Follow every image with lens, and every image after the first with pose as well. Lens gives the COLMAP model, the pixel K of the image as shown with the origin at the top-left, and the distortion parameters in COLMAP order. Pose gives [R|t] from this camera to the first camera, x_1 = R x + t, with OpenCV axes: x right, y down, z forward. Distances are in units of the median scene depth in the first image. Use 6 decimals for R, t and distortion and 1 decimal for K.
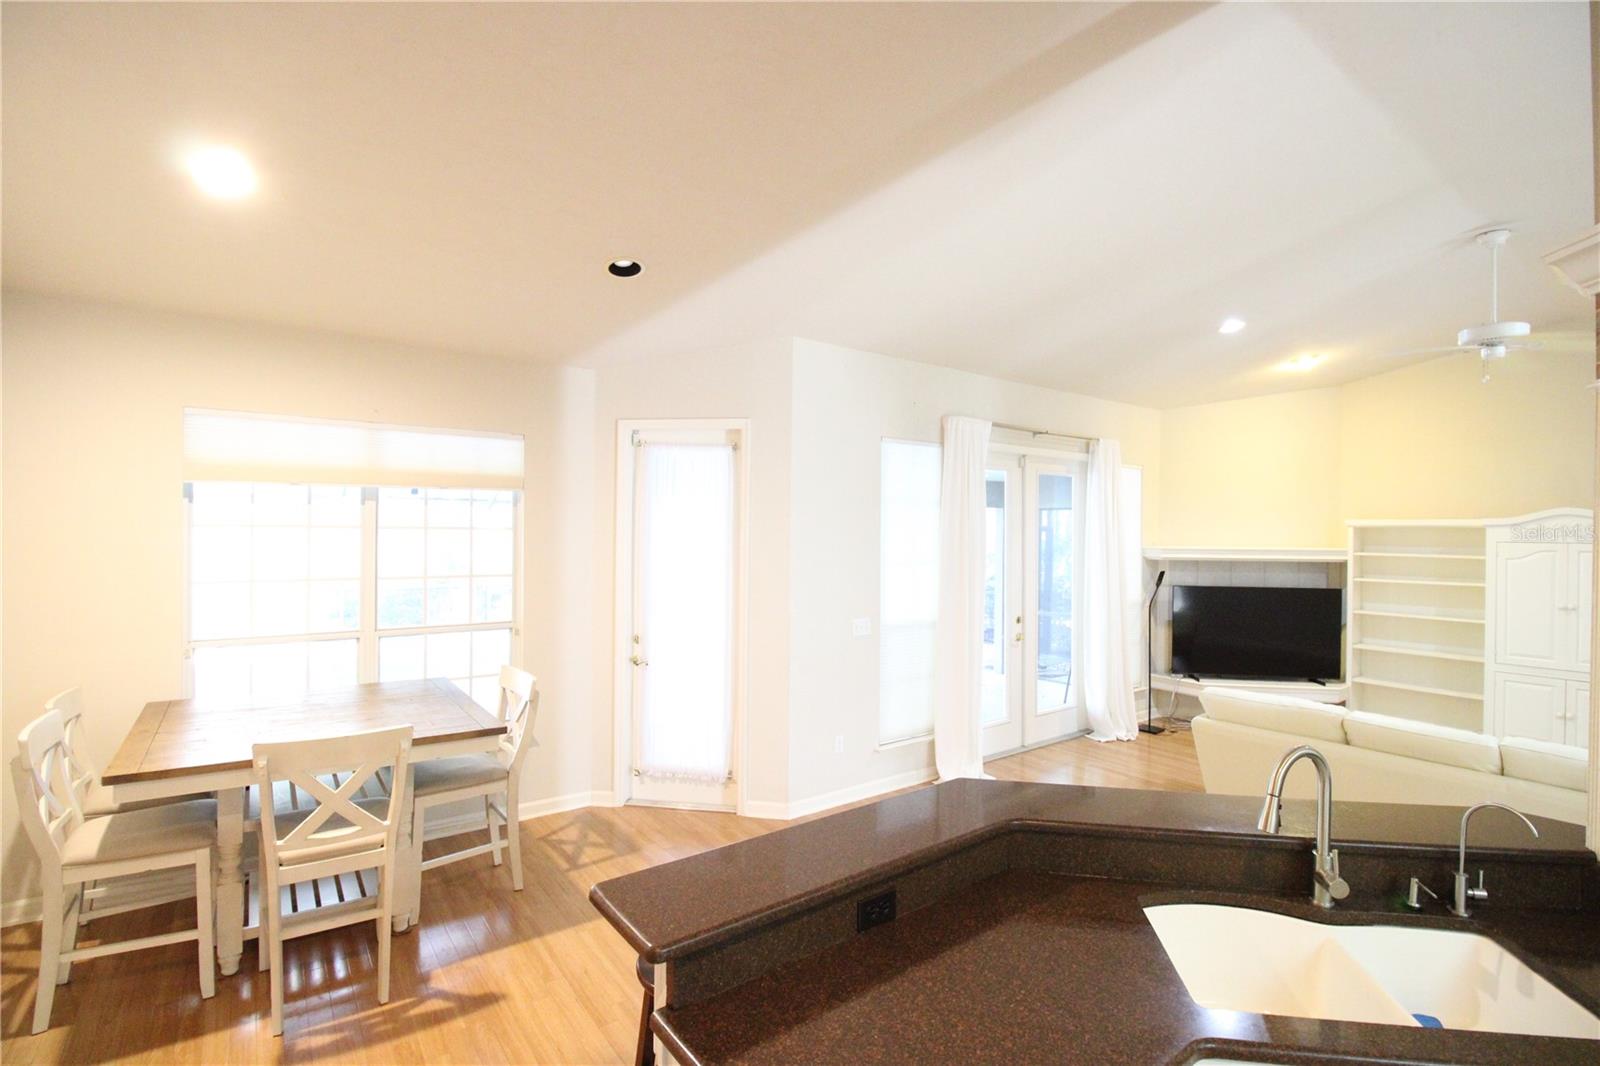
lens RADIAL K [[741.3, 0, 800.2], [0, 741.3, 527.2], [0, 0, 1]] dist [-0.006598, -0.009219]
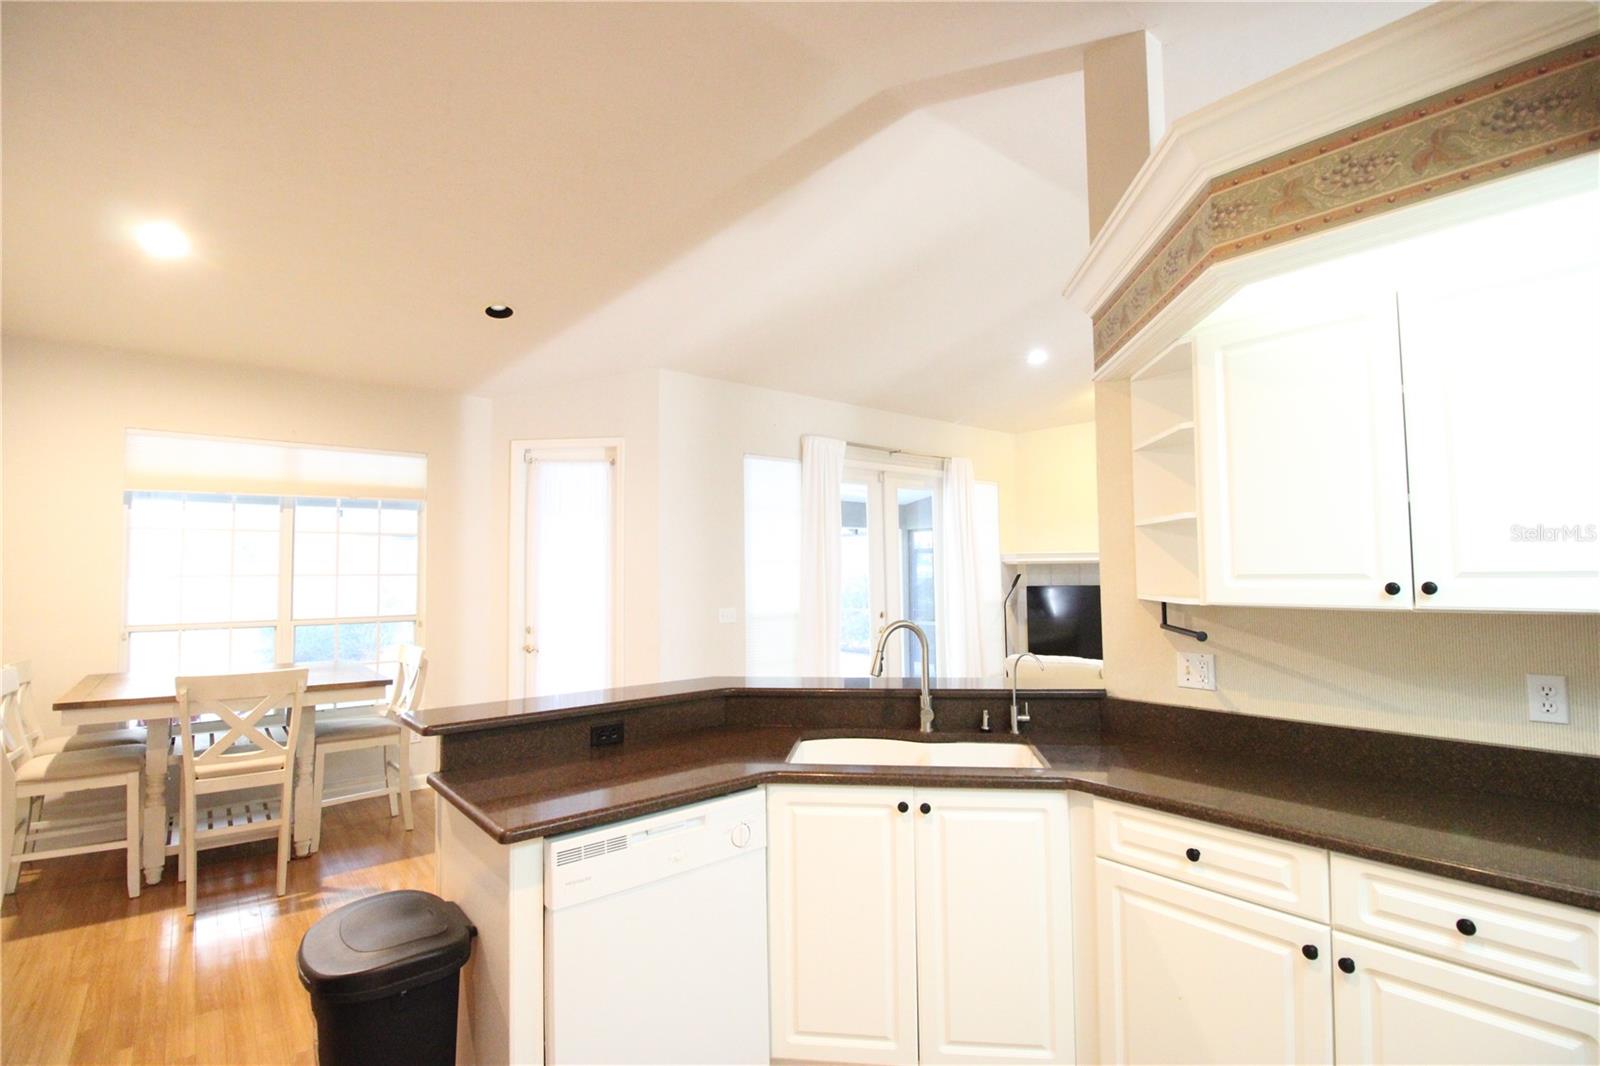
lens RADIAL K [[741.3, 0, 798.8], [0, 741.3, 531.8], [0, 0, 1]] dist [-0.006598, -0.009219]
pose [[0.998549, -0.019295, 0.050266, 0.189601], [0.021920, 0.998395, -0.052214, 0.091024], [-0.049178, 0.053240, 0.997370, -0.231150]]
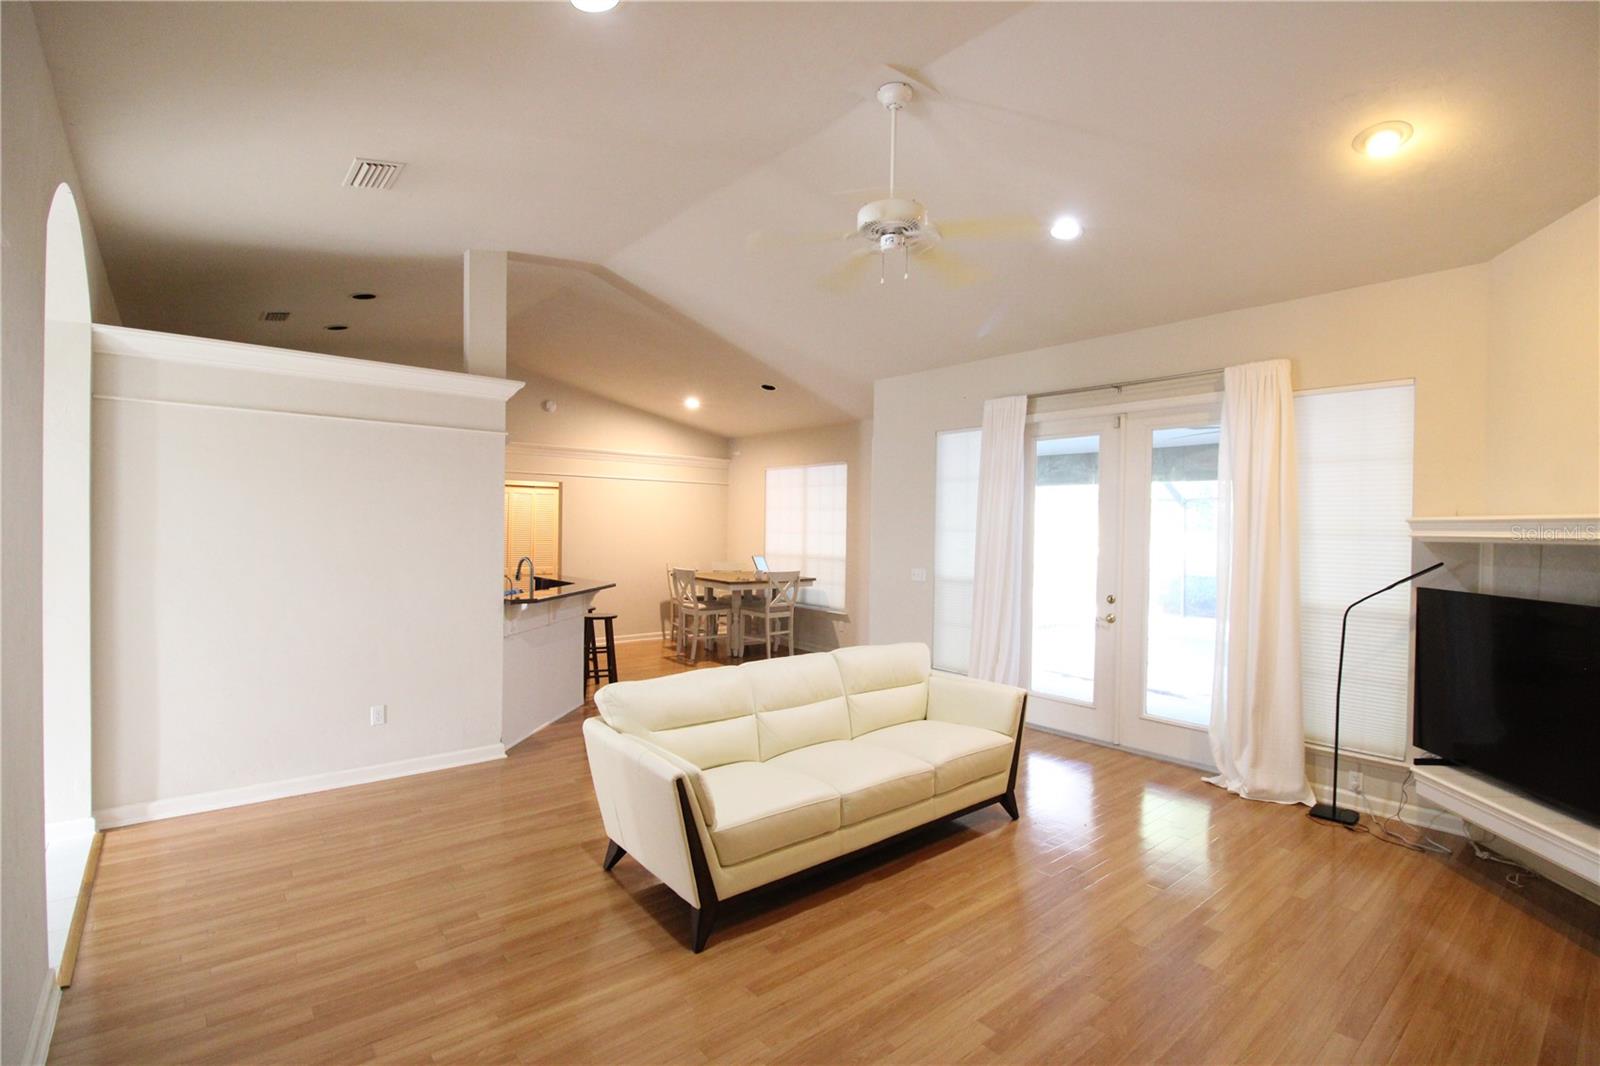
lens RADIAL K [[741.3, 0, 803.8], [0, 741.3, 531.3], [0, 0, 1]] dist [-0.006598, -0.009219]
pose [[0.059694, -0.000729, -0.998216, 1.956996], [-0.008920, 0.999959, -0.001264, 0.079703], [0.998177, 0.008979, 0.059685, 0.971626]]
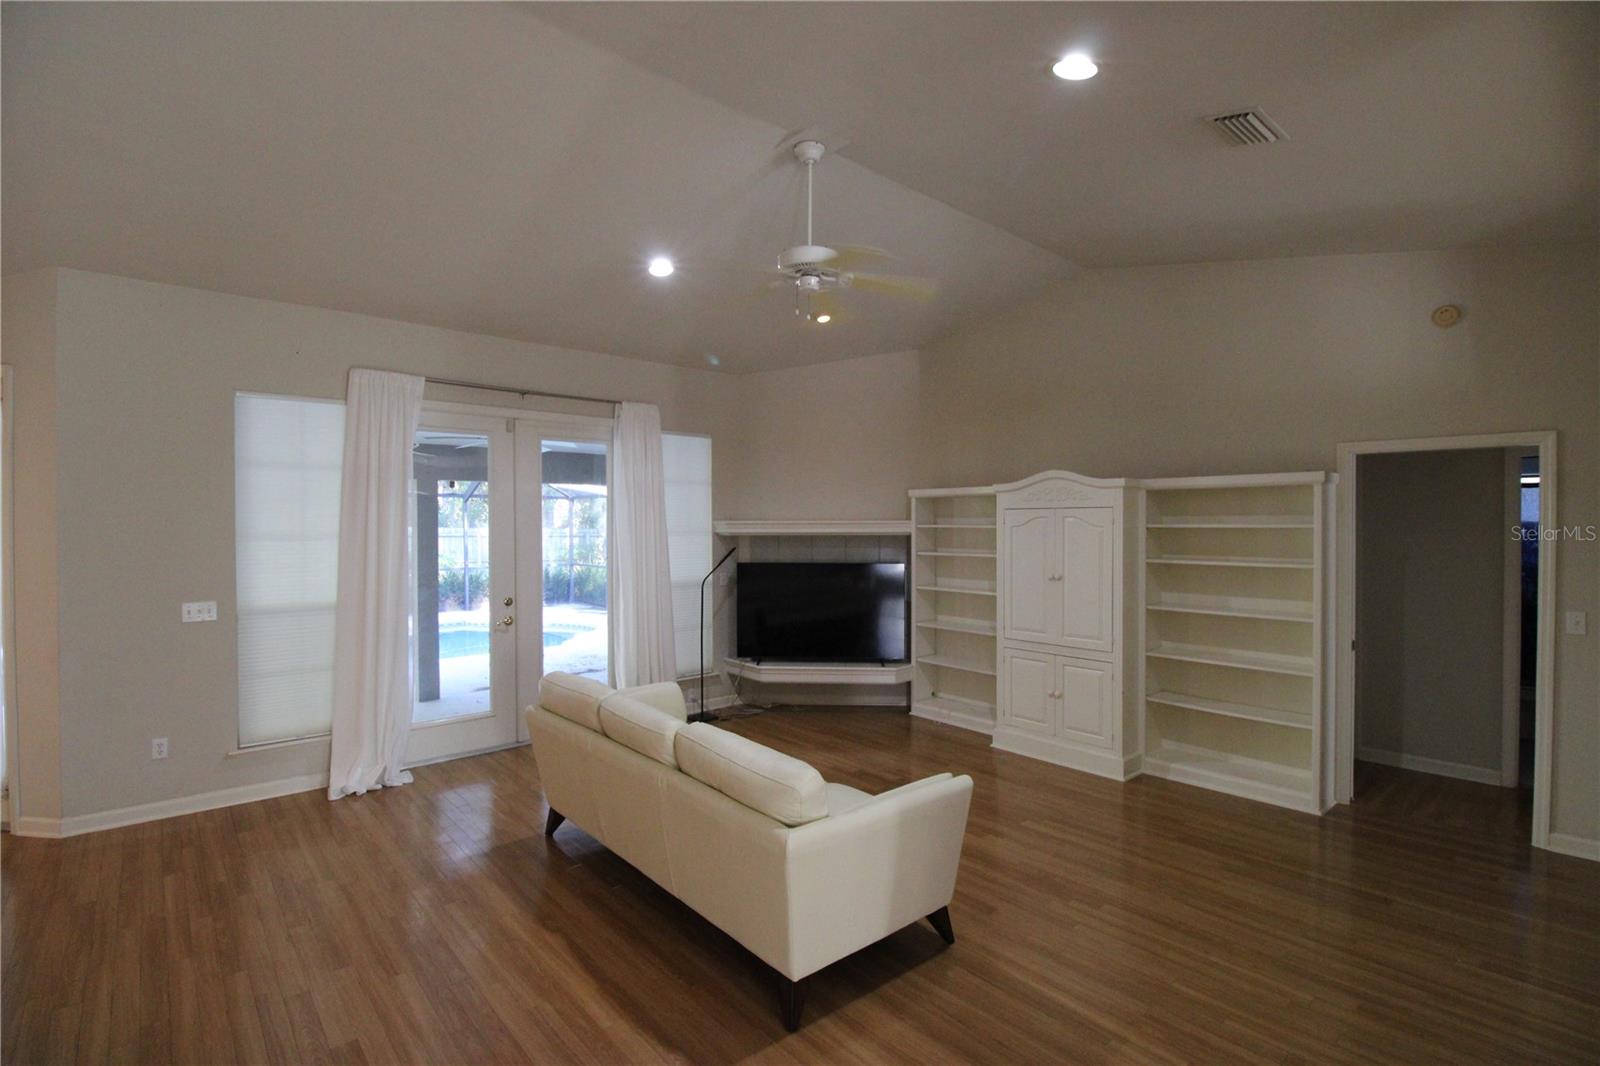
lens RADIAL K [[741.3, 0, 806.4], [0, 741.3, 533.8], [0, 0, 1]] dist [-0.006598, -0.009219]
pose [[0.995114, -0.011873, 0.098013, 0.954236], [0.010046, 0.999767, 0.019112, 0.048500], [-0.098217, -0.018034, 0.995002, 0.124938]]
